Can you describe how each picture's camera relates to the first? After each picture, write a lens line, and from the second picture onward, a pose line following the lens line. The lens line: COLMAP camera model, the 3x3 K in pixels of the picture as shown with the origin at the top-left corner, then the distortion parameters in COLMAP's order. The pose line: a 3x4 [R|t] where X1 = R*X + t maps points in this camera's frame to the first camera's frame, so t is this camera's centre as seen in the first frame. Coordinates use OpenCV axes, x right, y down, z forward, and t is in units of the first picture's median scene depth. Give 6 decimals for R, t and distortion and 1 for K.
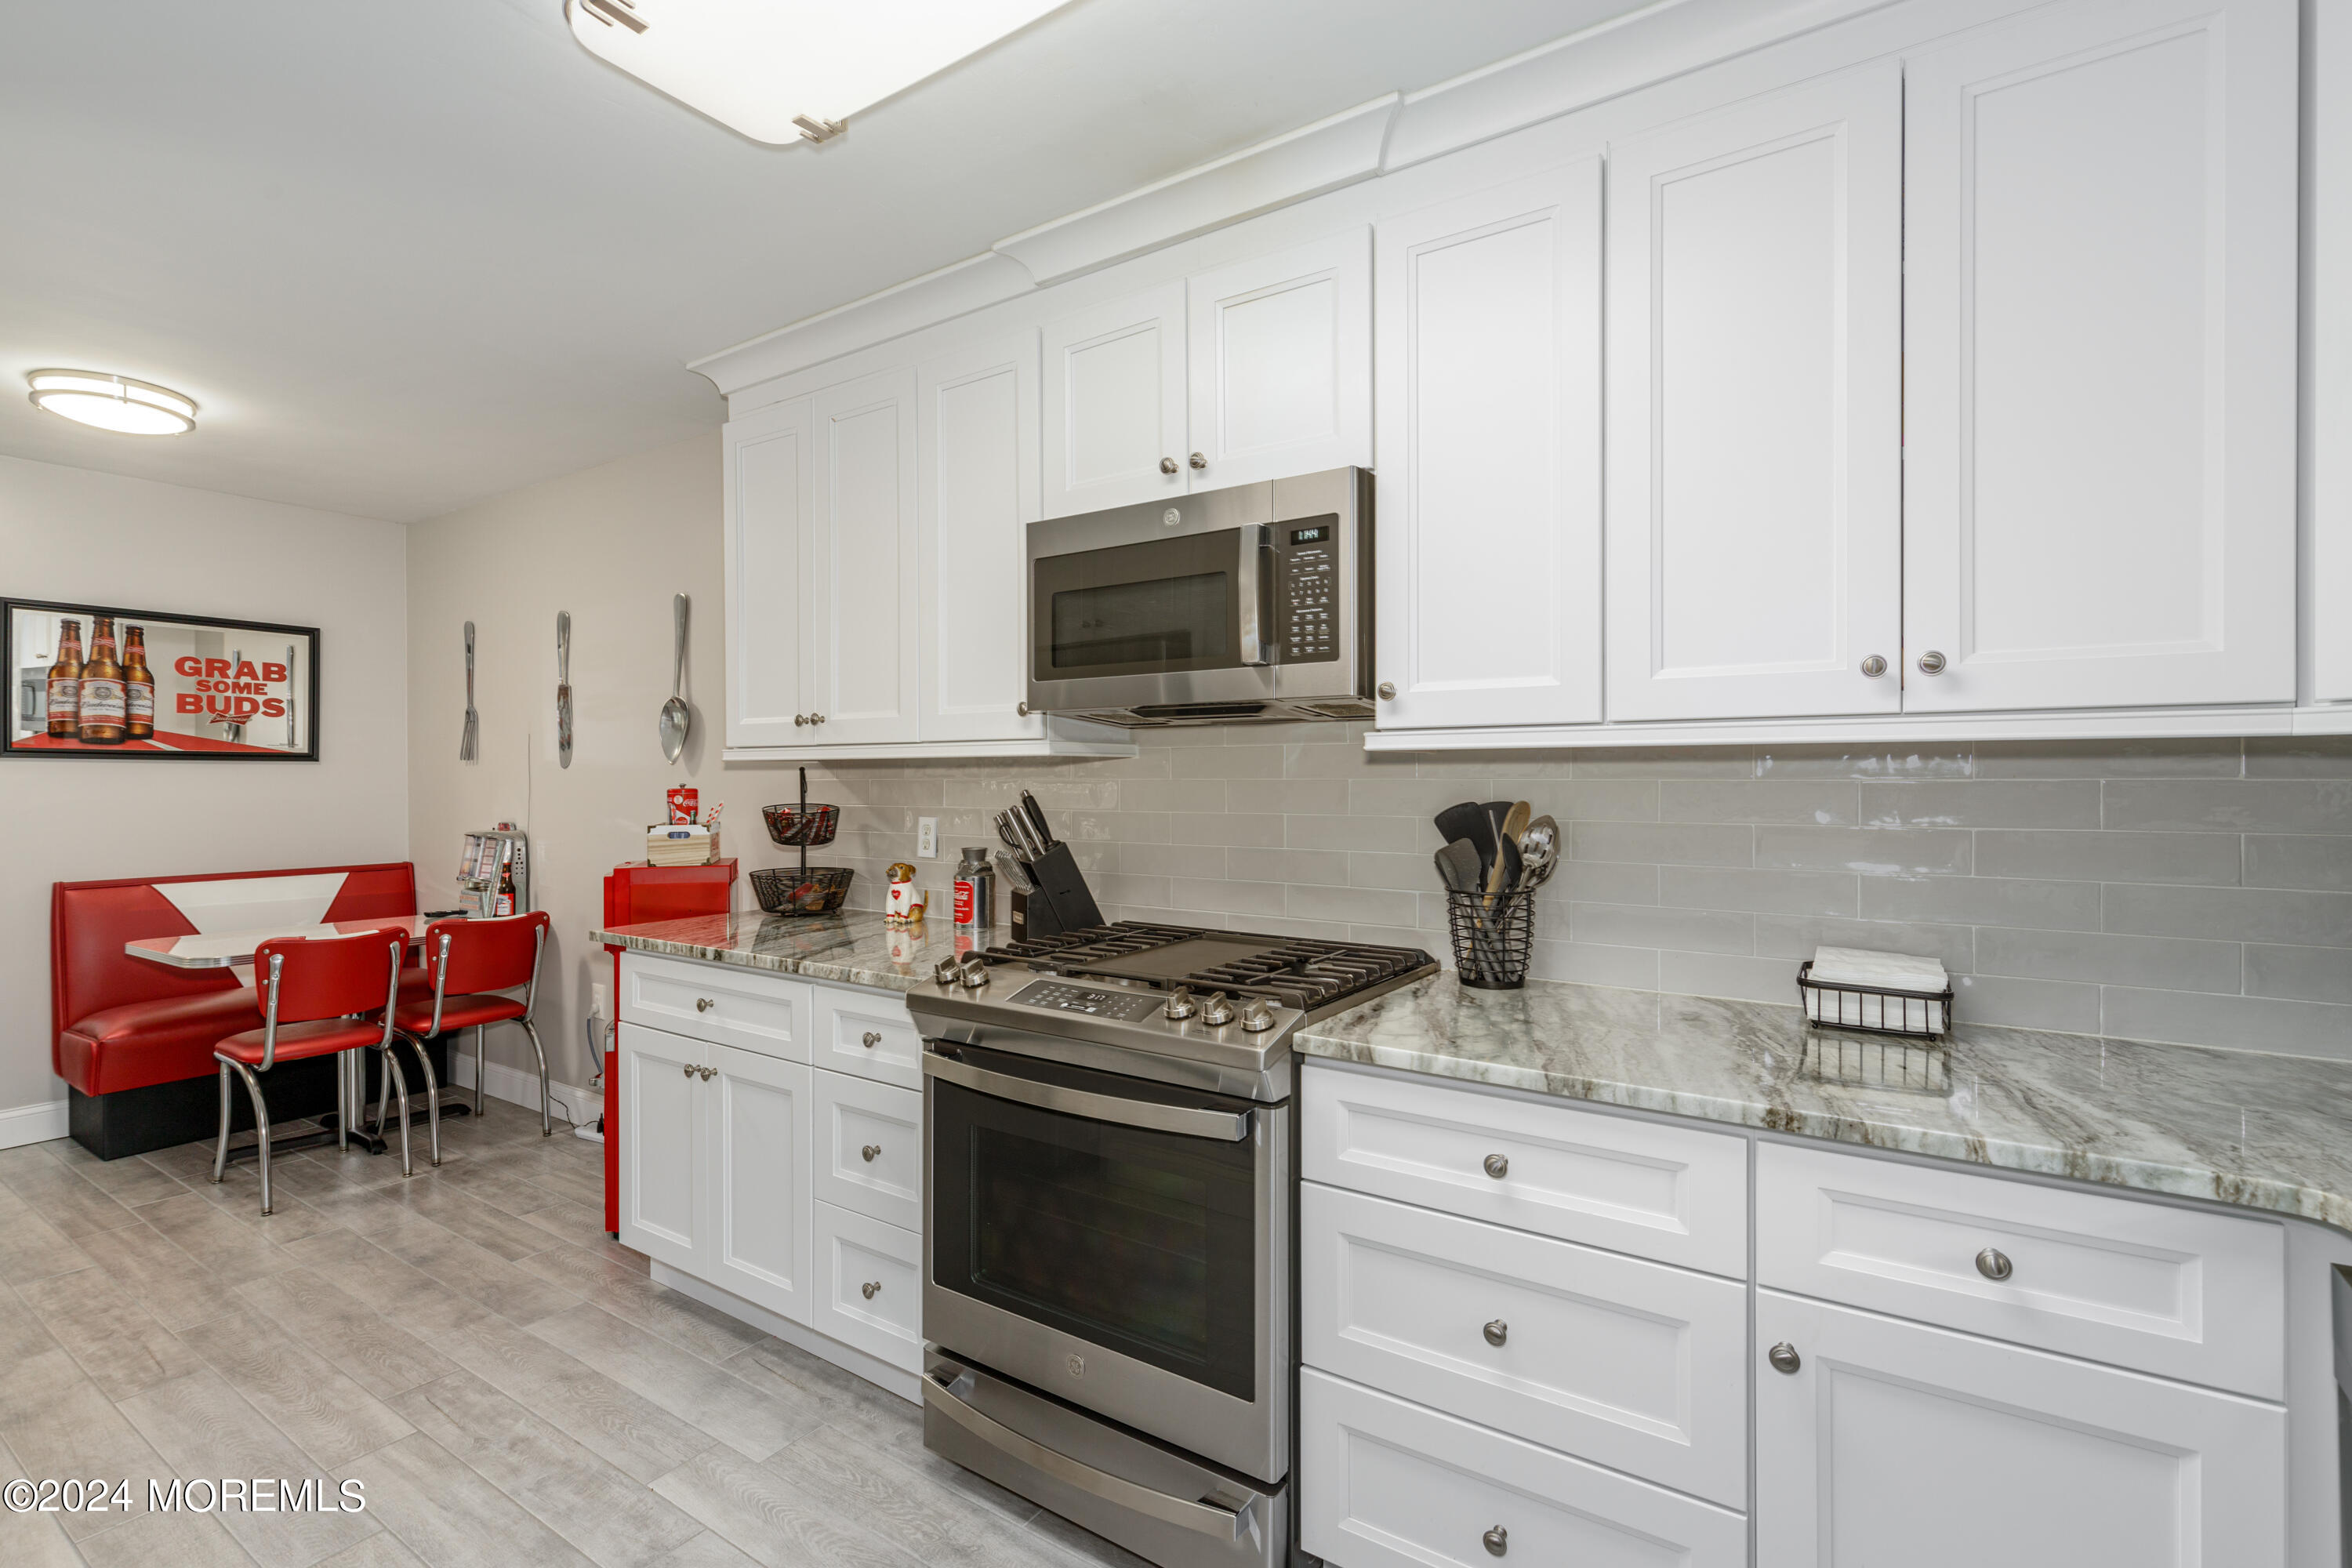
lens RADIAL K [[1075.6, 0, 1178.0], [0, 1075.6, 779.3], [0, 0, 1]] dist [0.002244, 0.000045]
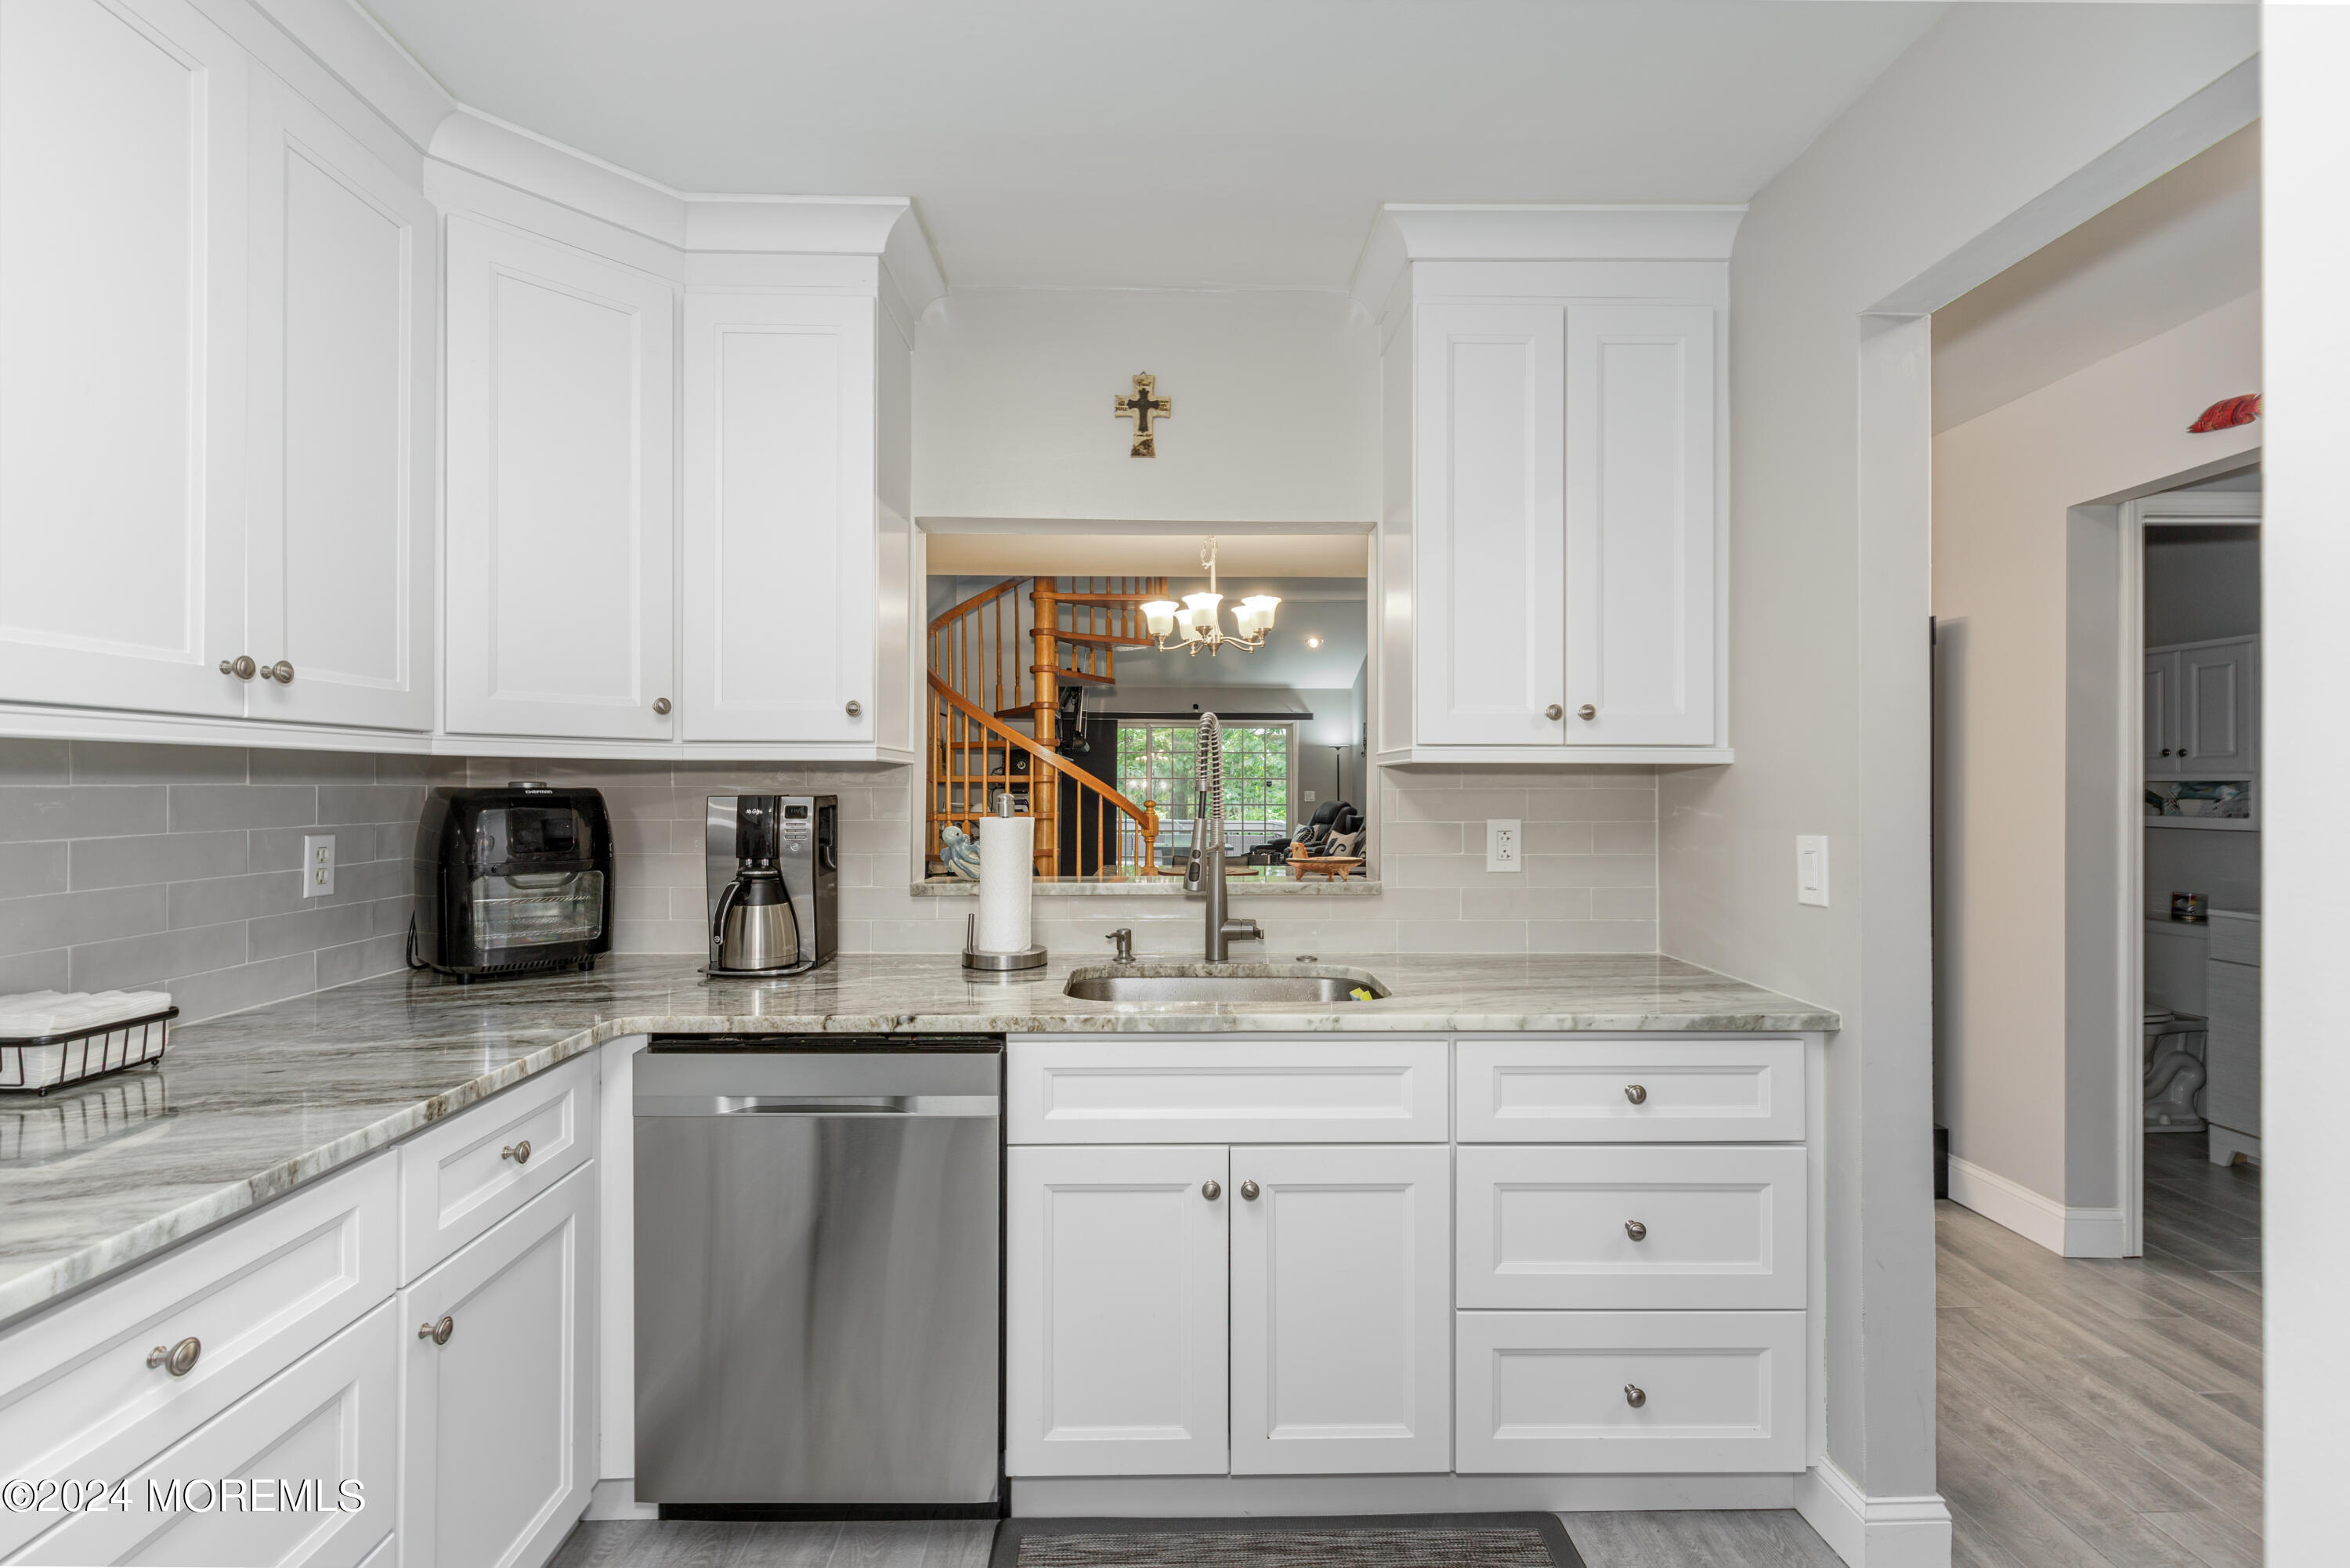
lens RADIAL K [[1074.6, 0, 1169.8], [0, 1074.6, 783.8], [0, 0, 1]] dist [0.002244, 0.000045]
pose [[-0.578198, 0.001024, 0.815896, -0.647437], [0.003356, 0.999994, 0.001124, 0.001802], [-0.815890, 0.003388, -0.578198, 0.938996]]
